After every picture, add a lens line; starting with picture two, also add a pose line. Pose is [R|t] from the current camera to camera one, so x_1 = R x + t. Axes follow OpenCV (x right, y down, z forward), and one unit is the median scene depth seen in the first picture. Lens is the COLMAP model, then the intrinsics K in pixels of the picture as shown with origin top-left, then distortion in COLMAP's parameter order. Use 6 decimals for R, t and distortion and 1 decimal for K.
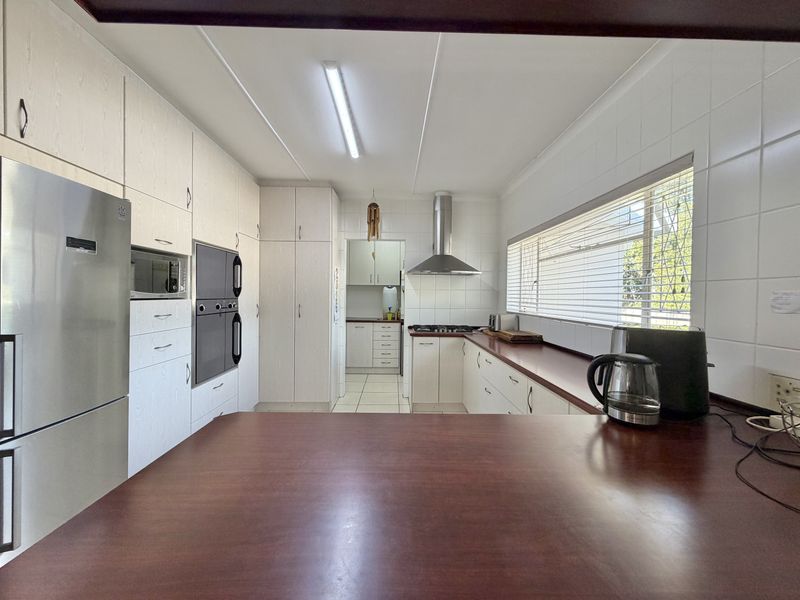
lens RADIAL K [[318.8, 0, 400.1], [0, 318.8, 299.2], [0, 0, 1]] dist [0.004080, 0.000357]
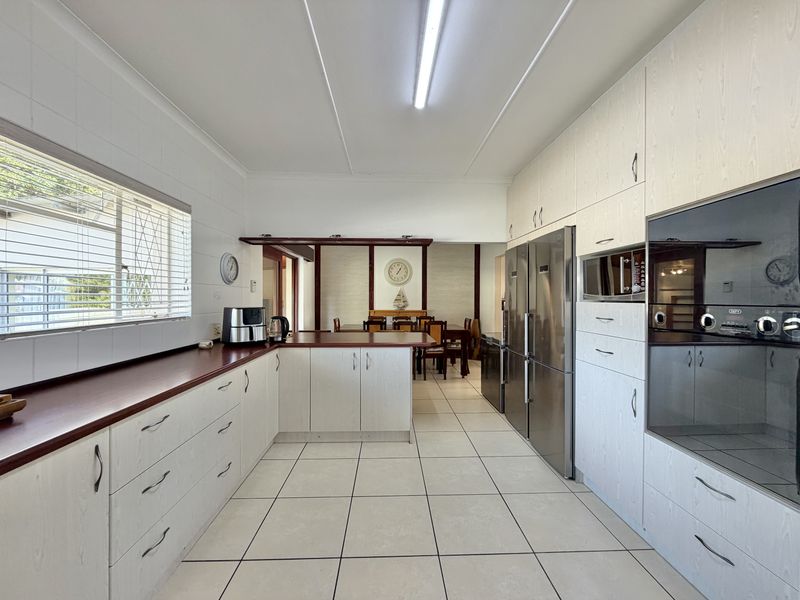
lens RADIAL K [[318.8, 0, 399.1], [0, 318.8, 299.2], [0, 0, 1]] dist [0.004080, 0.000357]
pose [[-0.999663, -0.016872, -0.019730, -0.110498], [-0.017226, 0.999691, 0.017901, -0.013913], [0.019422, 0.018235, -0.999645, 1.931428]]
